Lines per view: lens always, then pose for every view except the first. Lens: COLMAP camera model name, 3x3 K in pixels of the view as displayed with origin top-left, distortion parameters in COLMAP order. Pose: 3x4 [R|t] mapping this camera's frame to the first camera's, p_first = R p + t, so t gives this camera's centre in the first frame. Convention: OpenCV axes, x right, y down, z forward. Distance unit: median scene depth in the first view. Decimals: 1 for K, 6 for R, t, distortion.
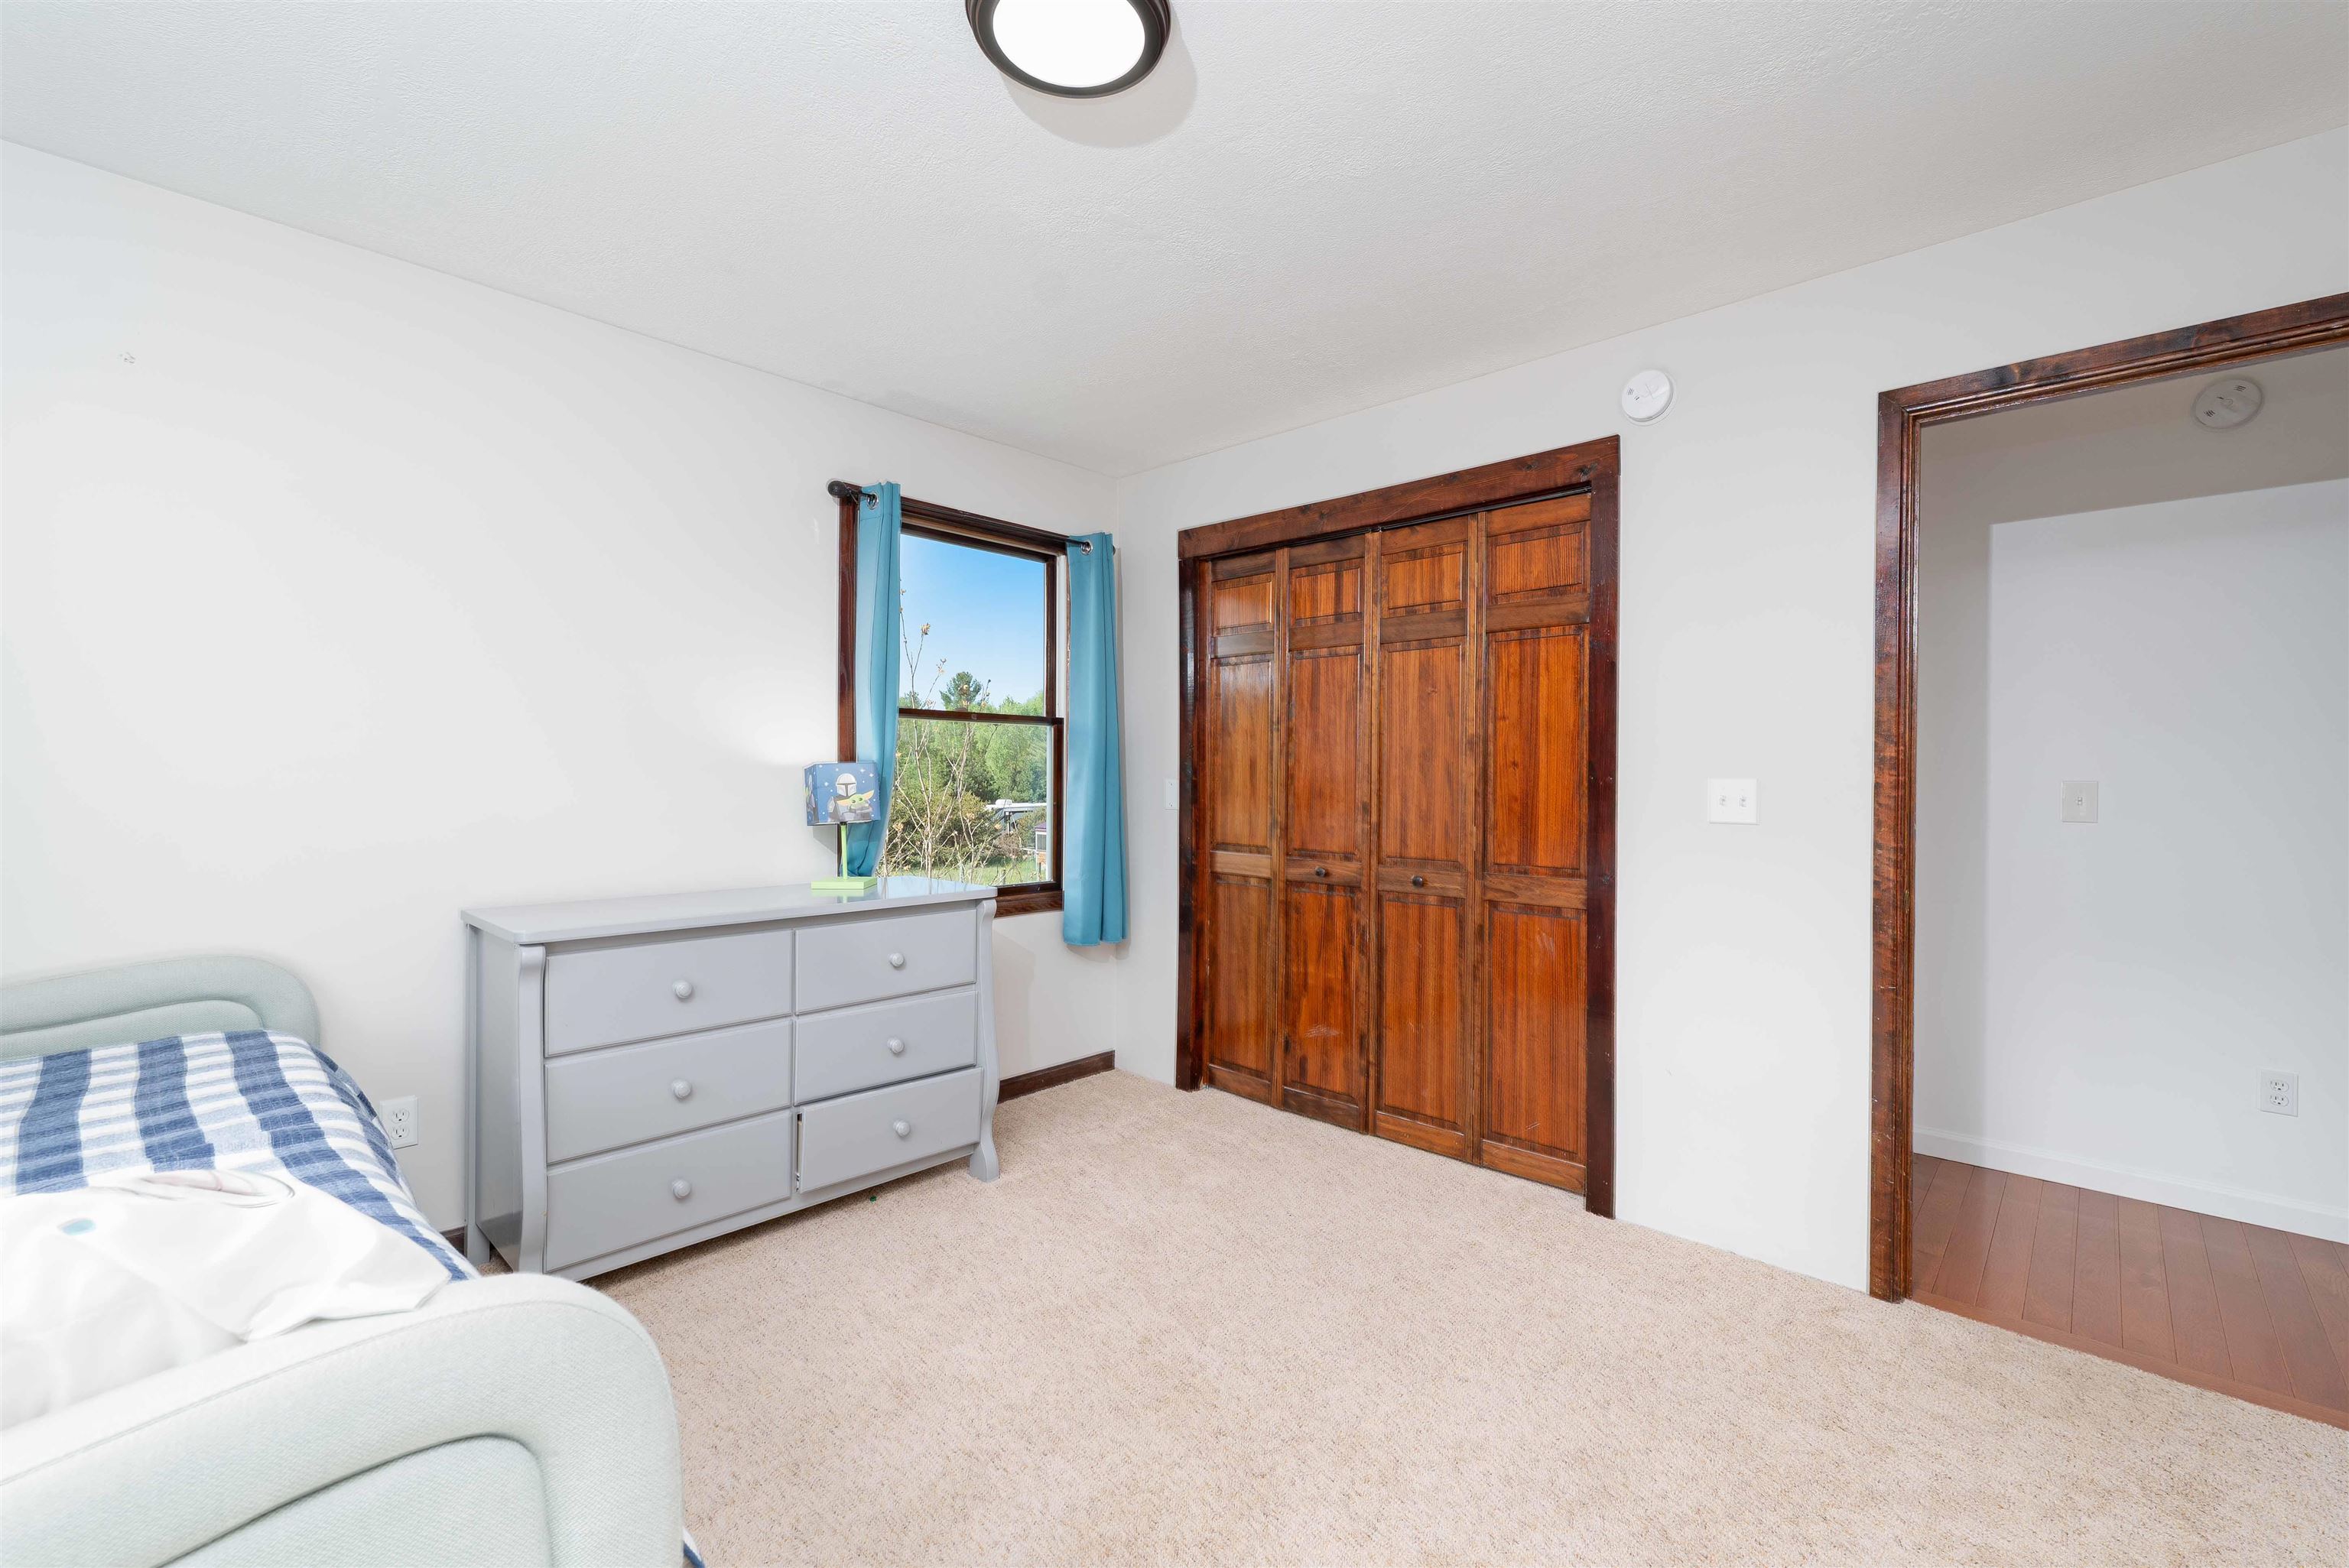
lens RADIAL K [[980.7, 0, 1172.0], [0, 980.7, 777.4], [0, 0, 1]] dist [0.000042, -0.000030]
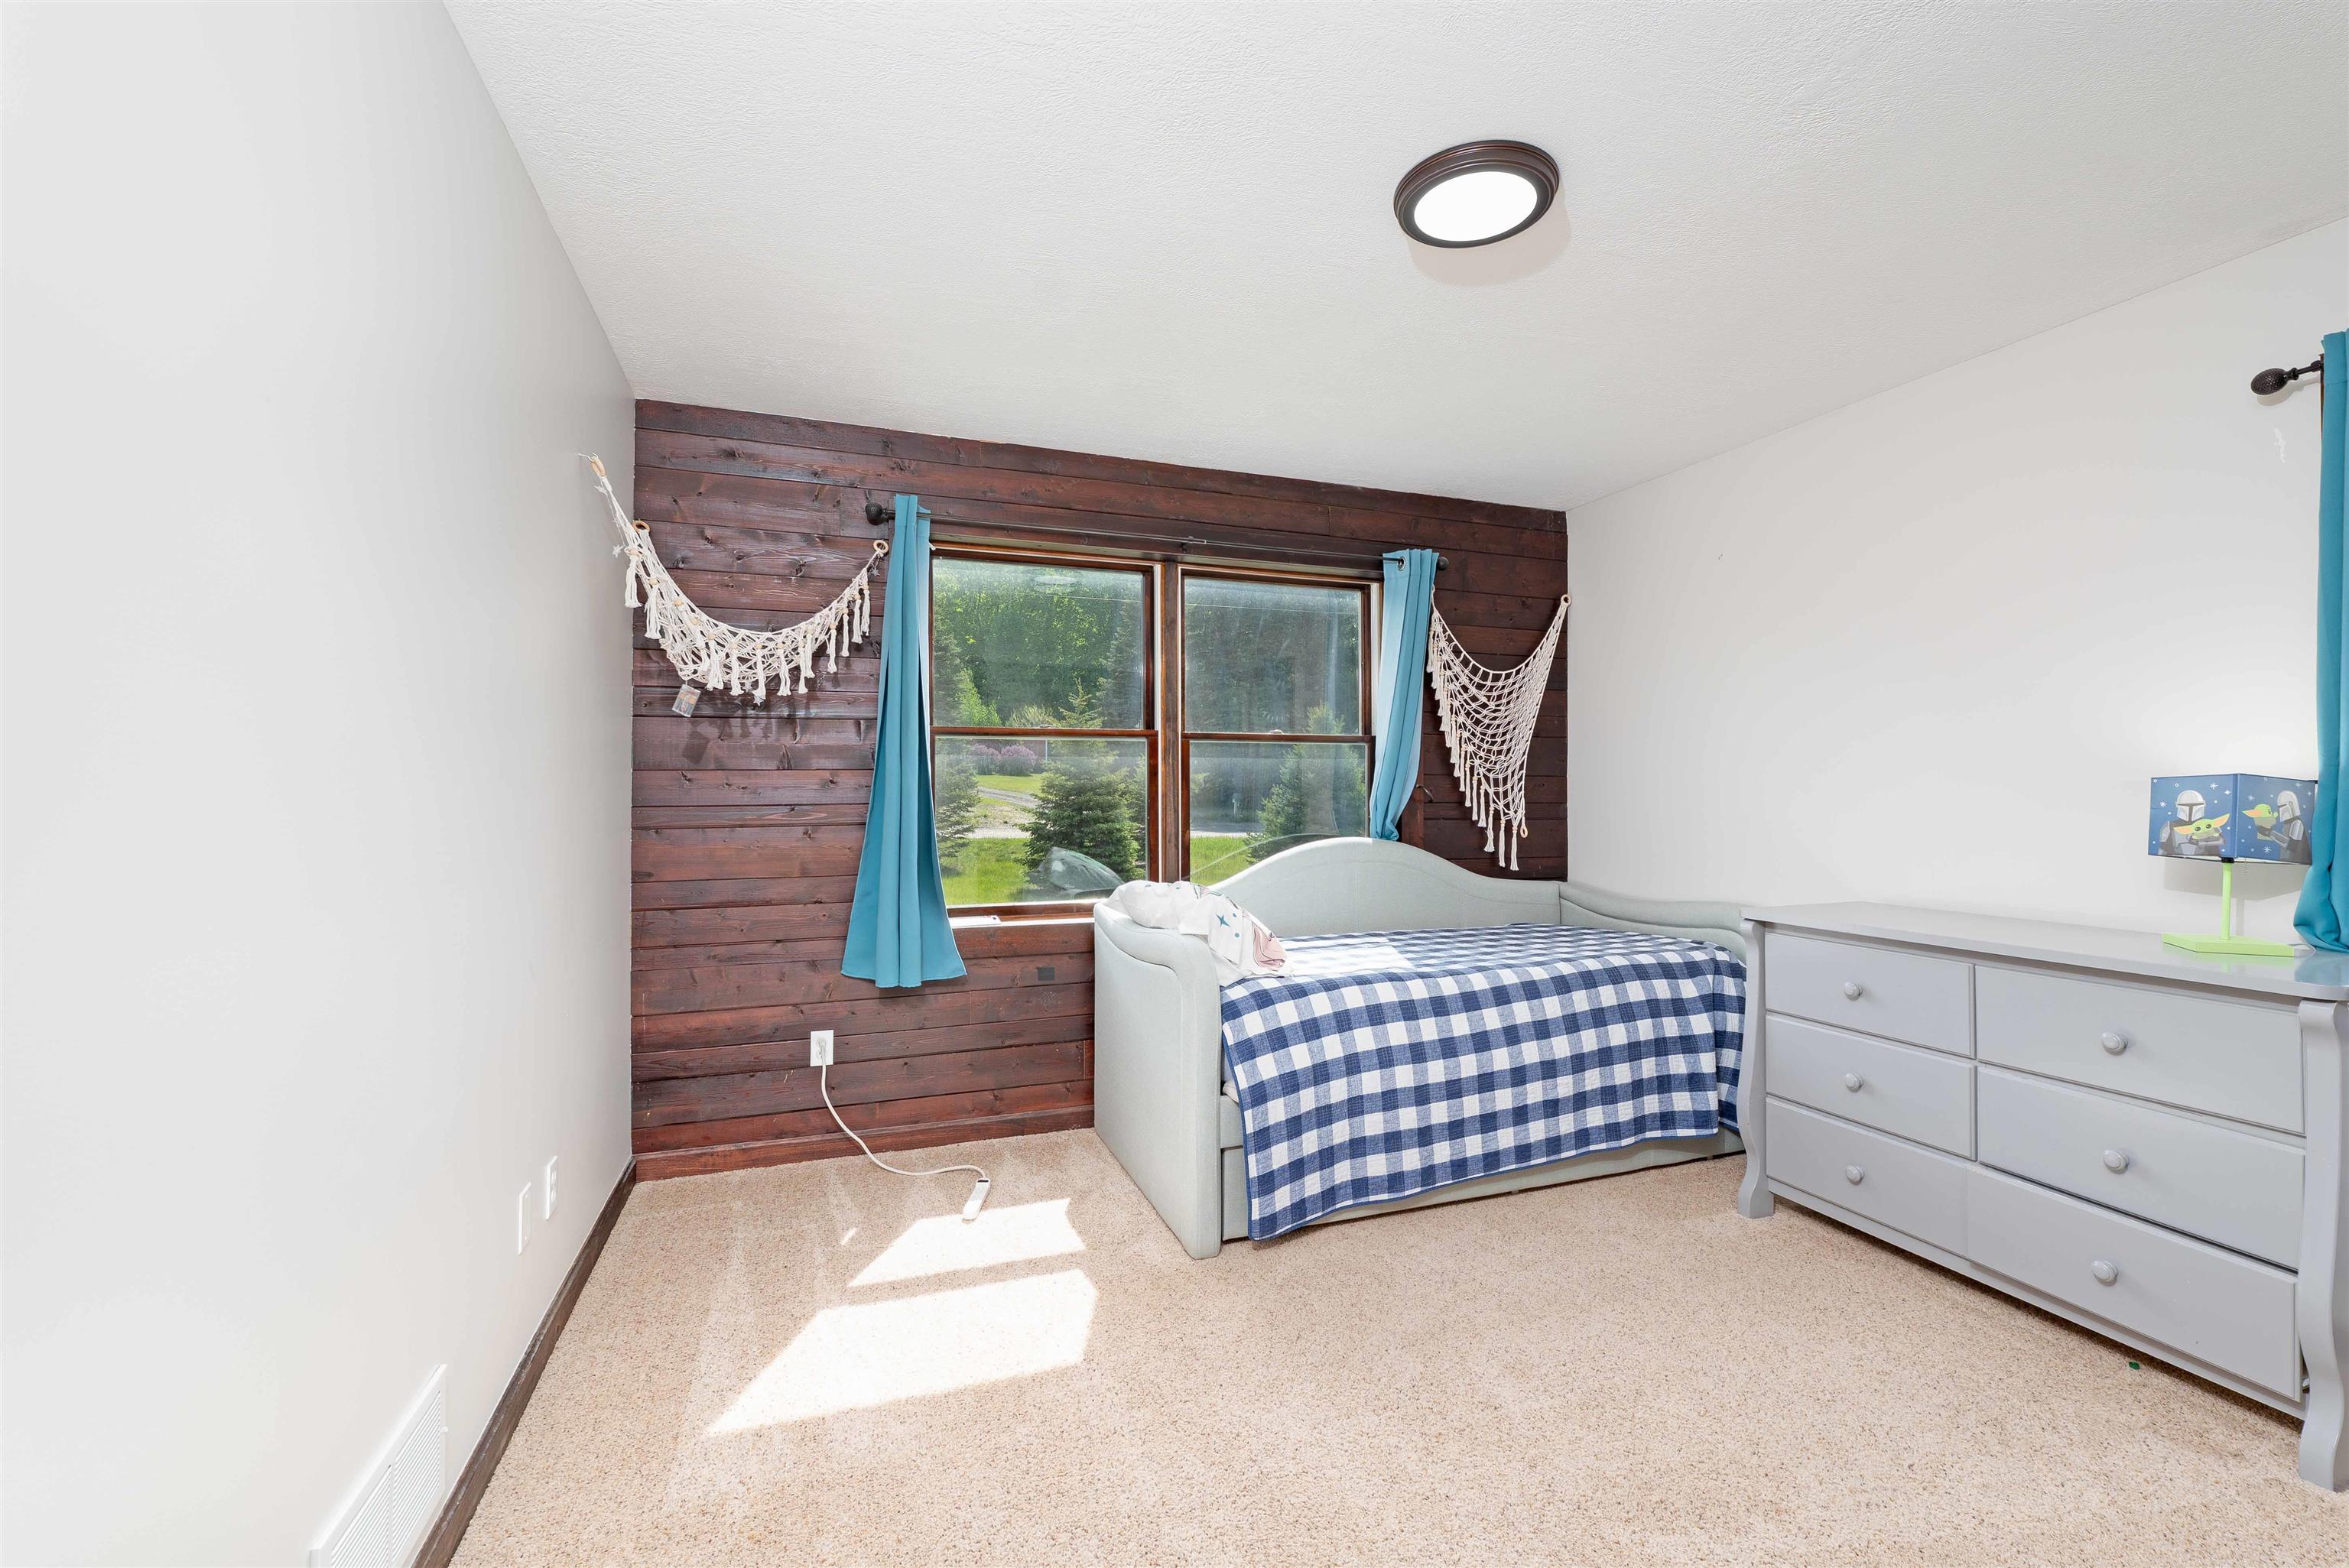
lens RADIAL K [[980.7, 0, 1179.5], [0, 980.7, 789.7], [0, 0, 1]] dist [0.000042, -0.000030]
pose [[-0.450909, -0.011866, -0.892491, 0.650985], [-0.009276, 0.999920, -0.008608, 0.008901], [0.892522, 0.004398, -0.450983, 0.662480]]
